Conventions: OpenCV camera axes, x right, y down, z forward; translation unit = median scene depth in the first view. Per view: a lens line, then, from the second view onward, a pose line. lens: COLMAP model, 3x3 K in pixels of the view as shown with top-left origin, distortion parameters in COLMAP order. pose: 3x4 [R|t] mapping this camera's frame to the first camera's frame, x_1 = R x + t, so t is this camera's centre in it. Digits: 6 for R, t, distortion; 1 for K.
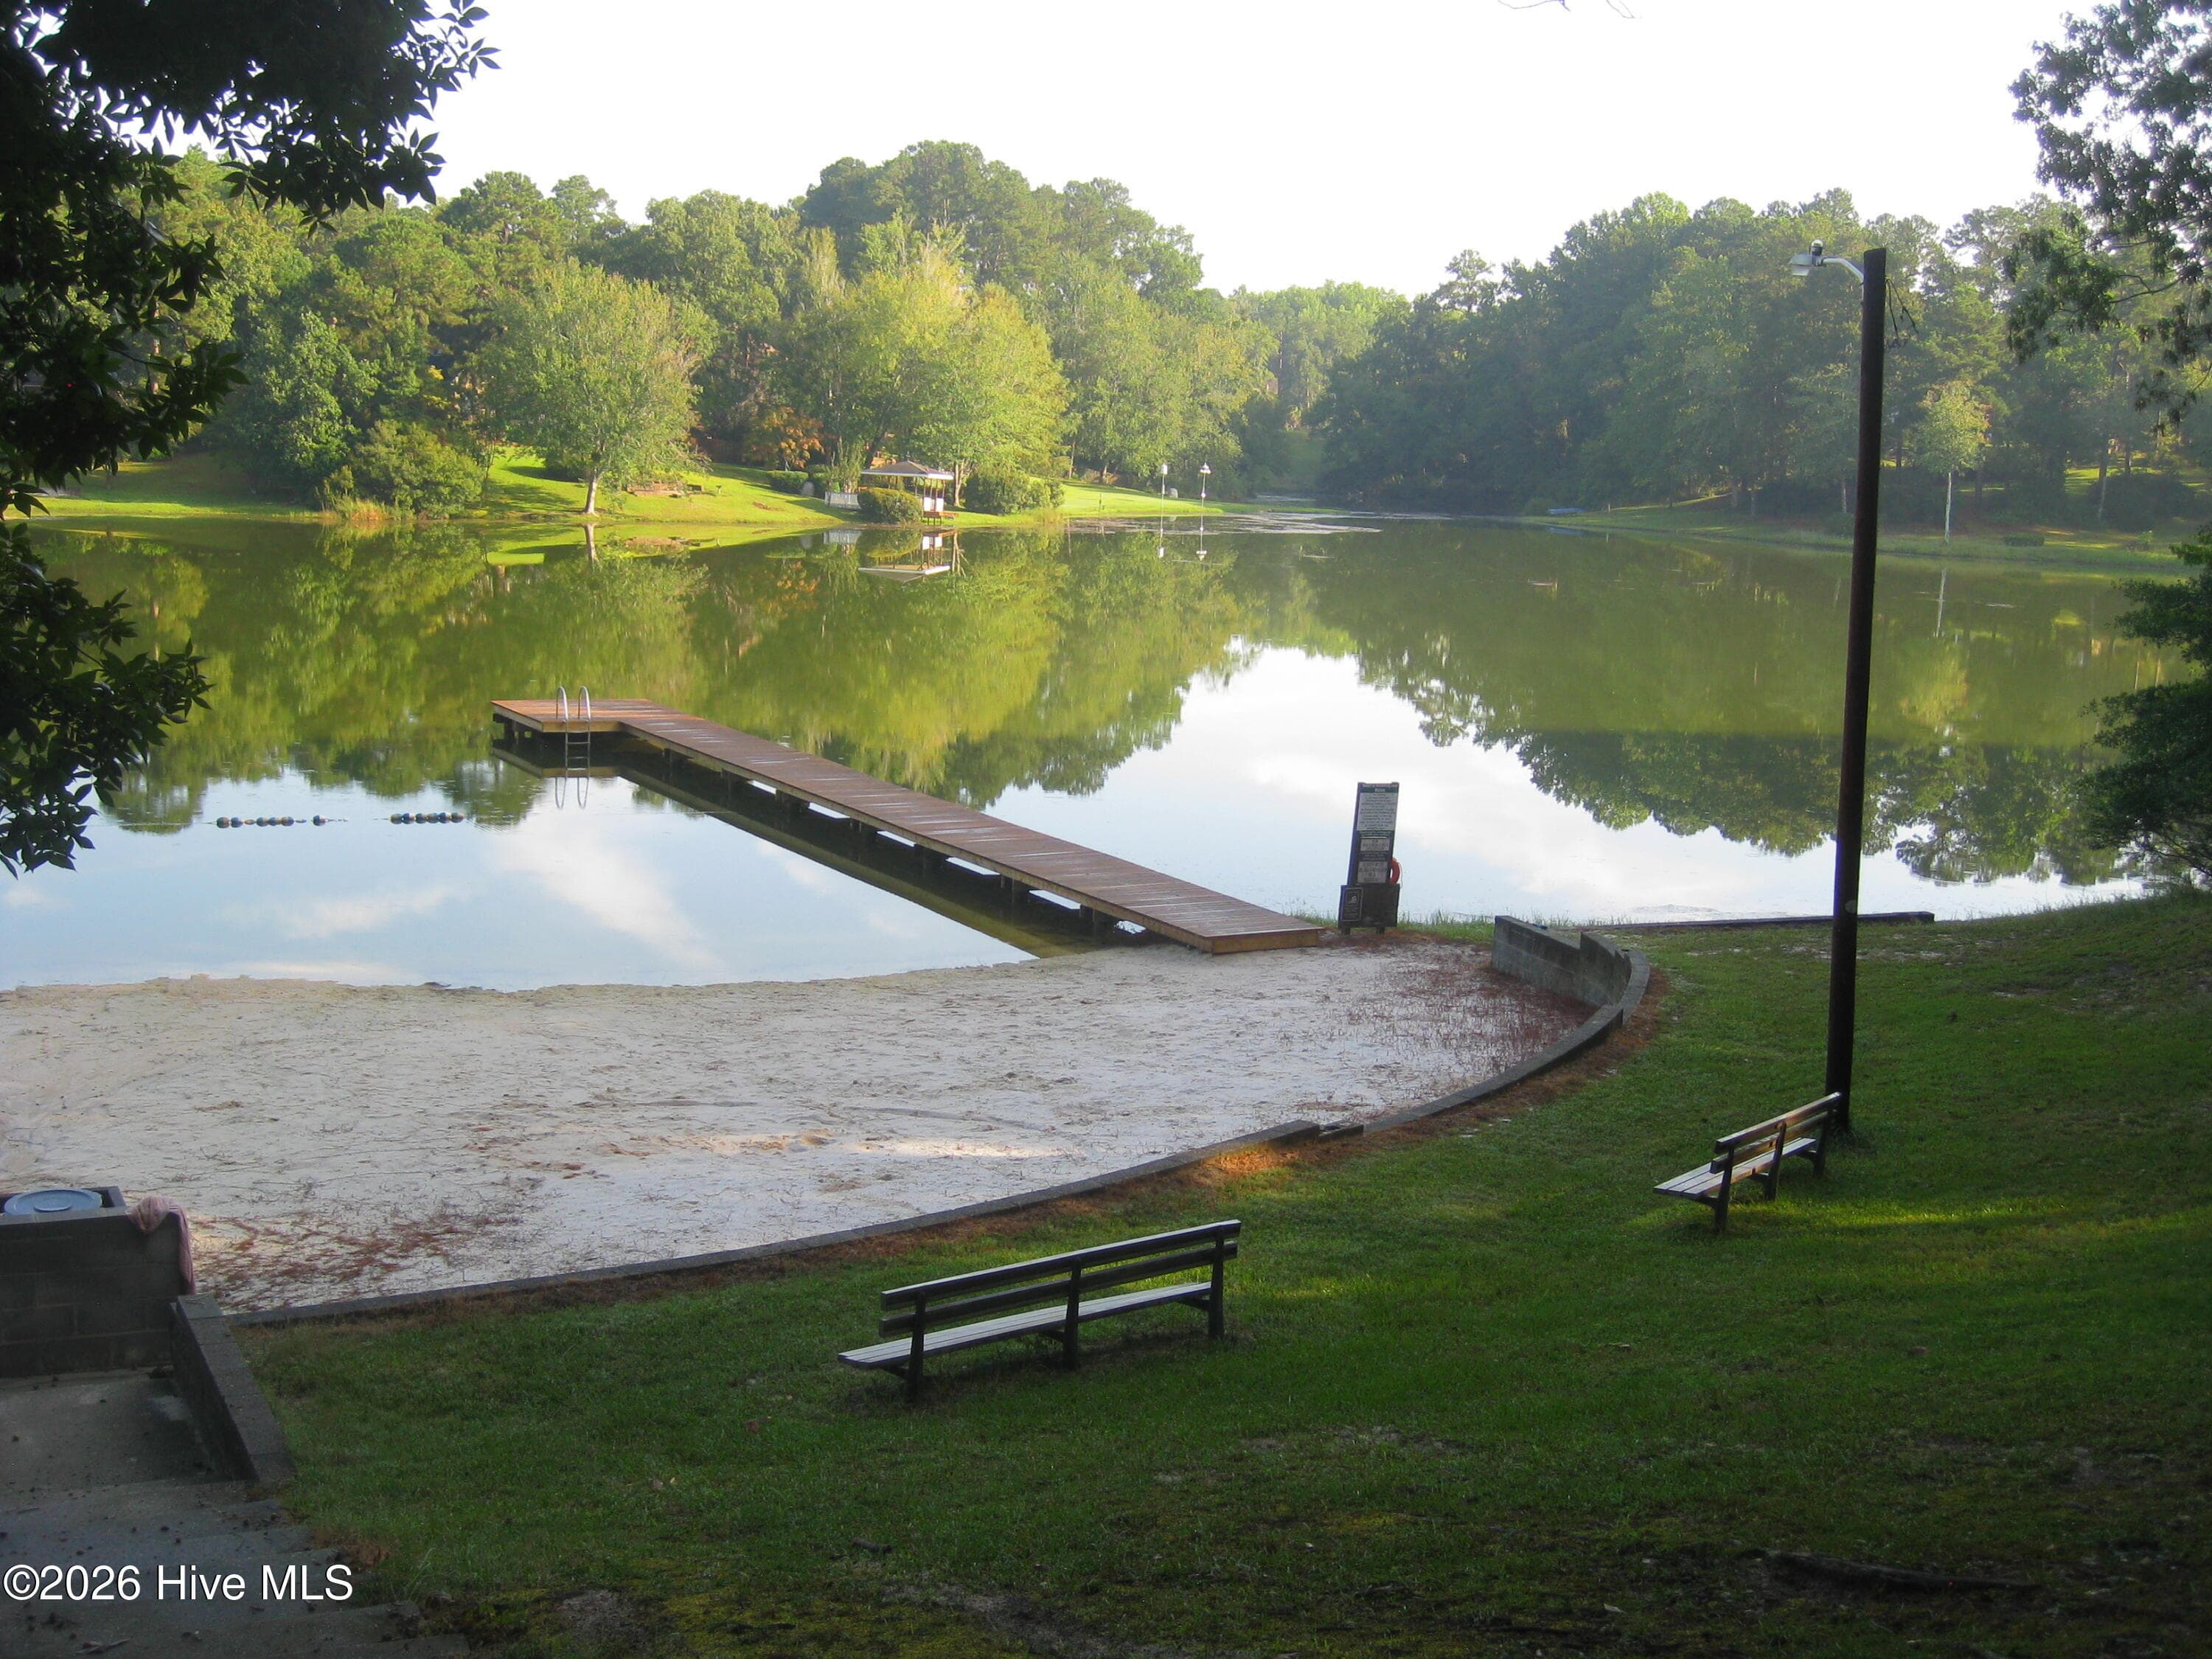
lens RADIAL K [[2559.4, 0, 1106.0], [0, 2559.4, 829.5], [0, 0, 1]] dist [-0.226719, 0.224750]
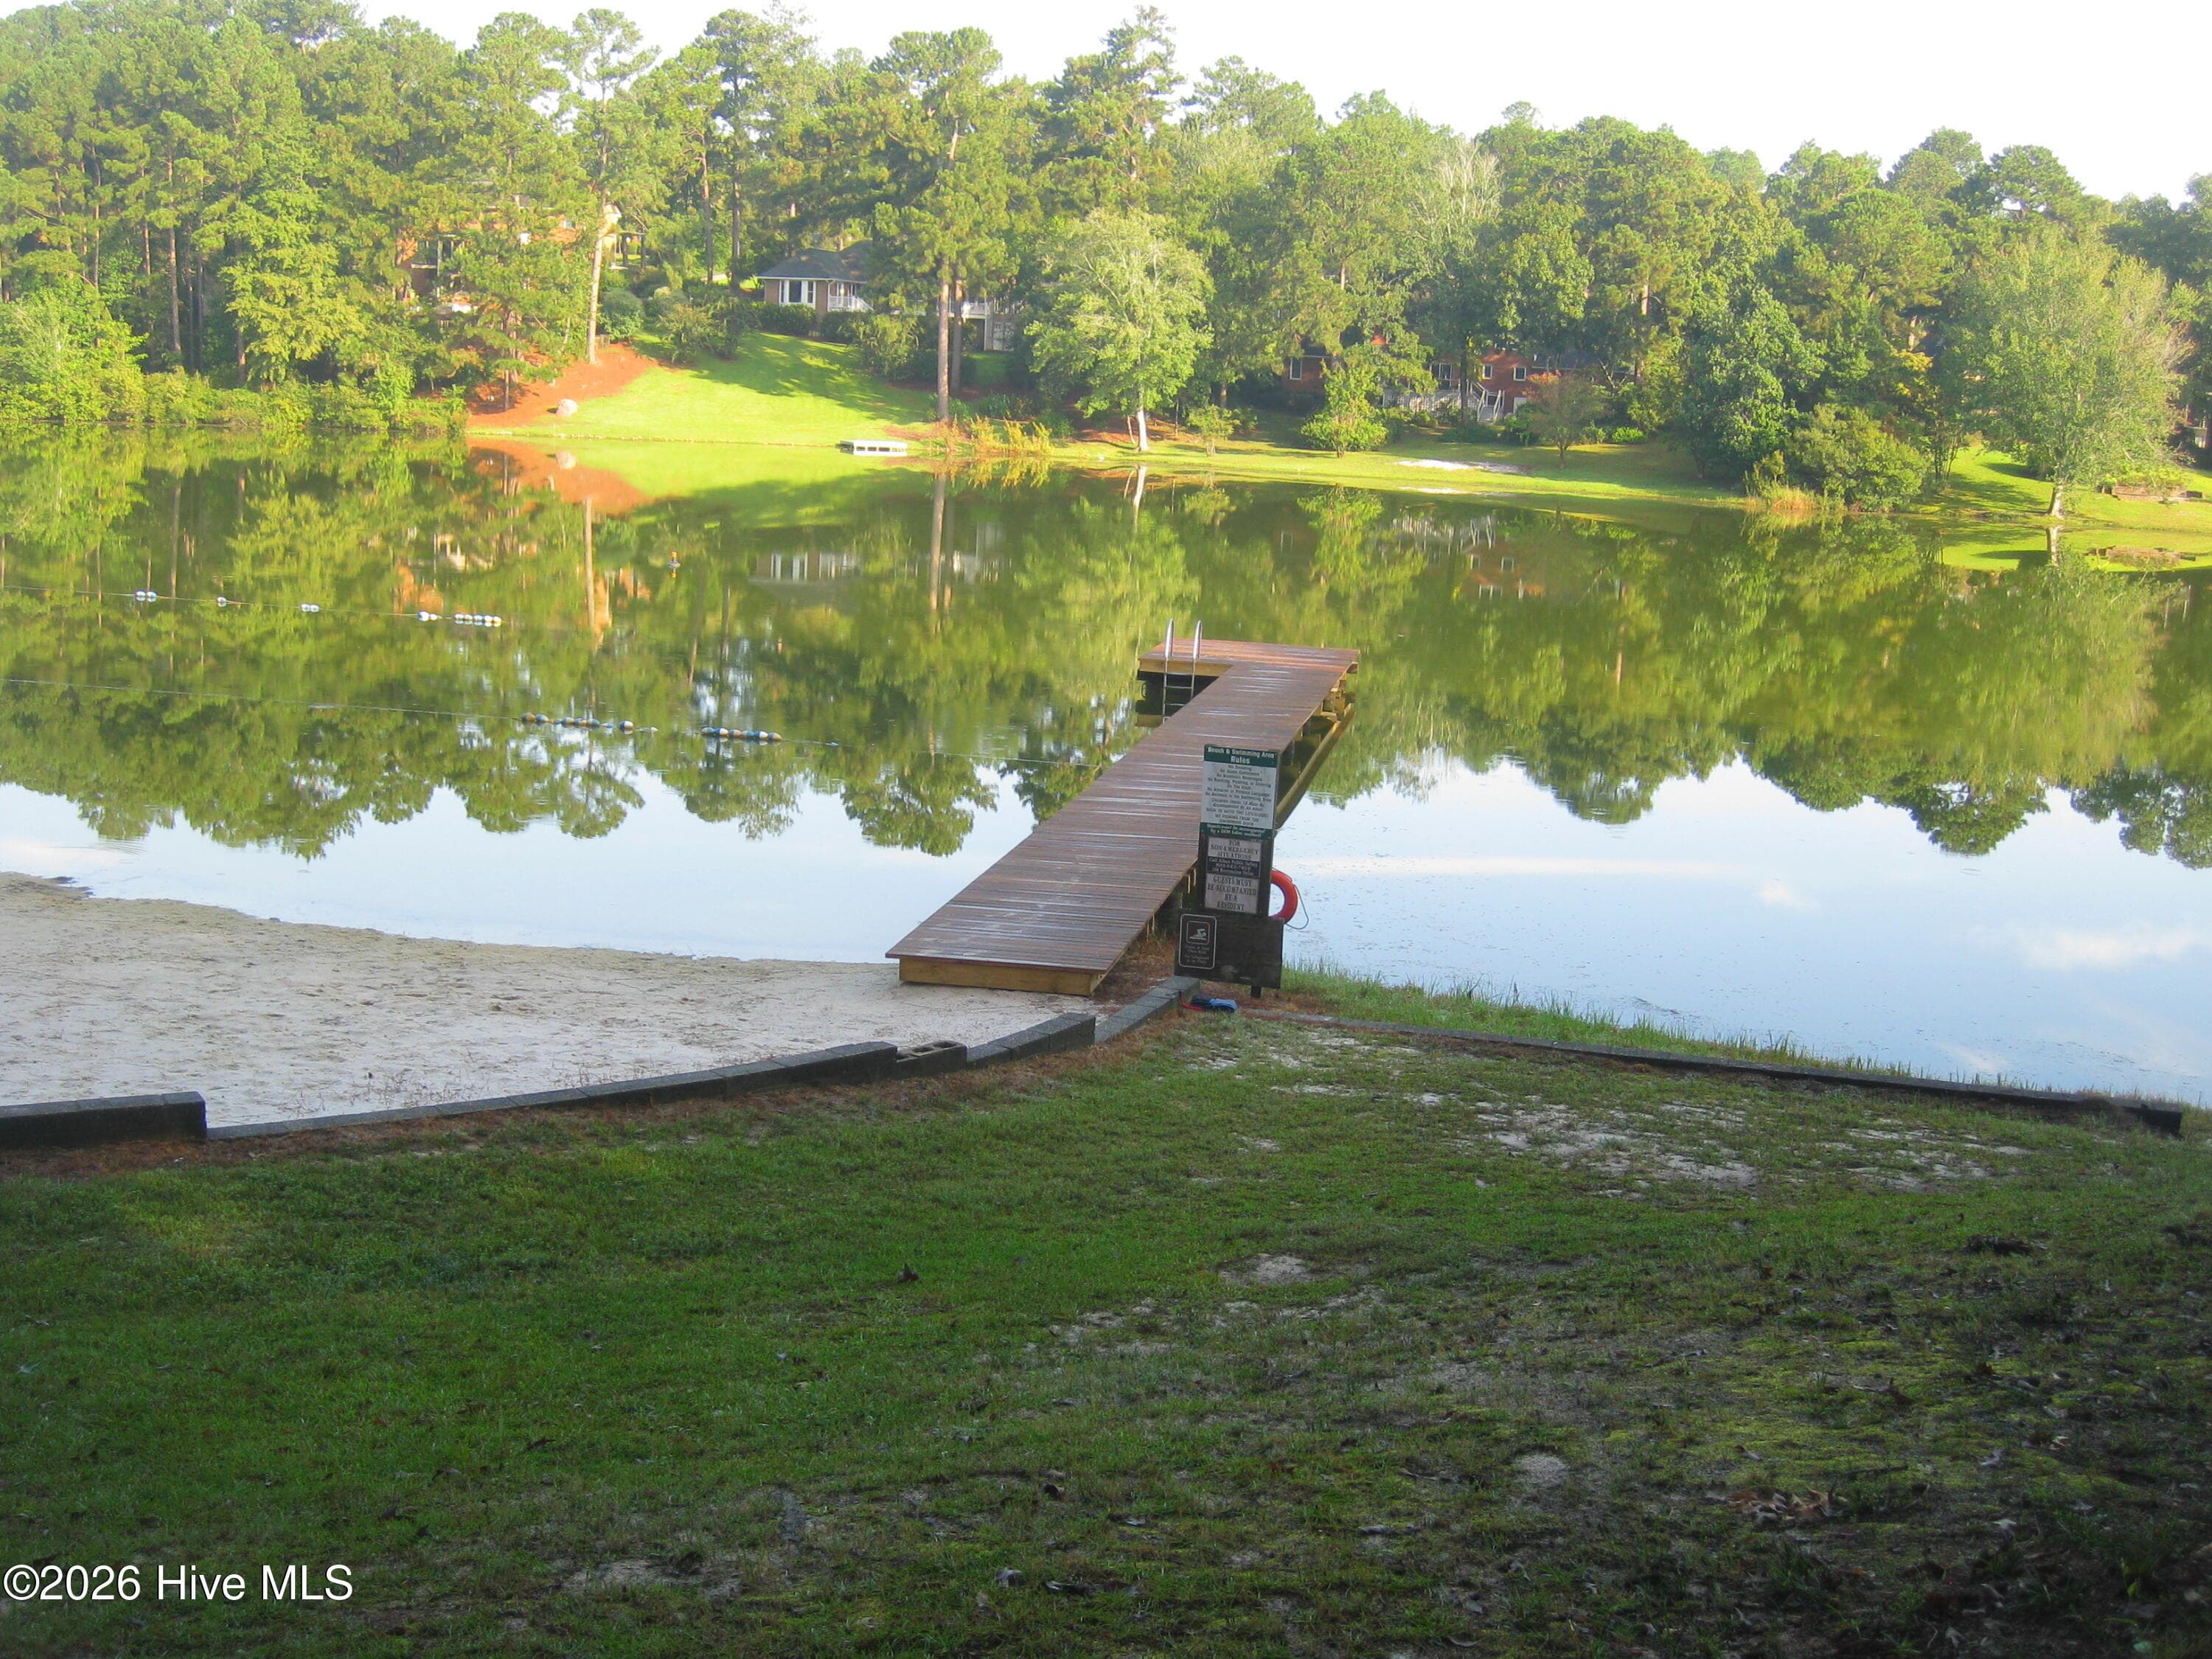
lens RADIAL K [[2559.4, 0, 1106.0], [0, 2559.4, 829.5], [0, 0, 1]] dist [-0.226719, 0.224750]
pose [[0.778849, 0.095836, -0.619847, 0.096984], [-0.101464, 0.994492, 0.026270, -0.002455], [0.618950, 0.042432, 0.784283, 0.105366]]
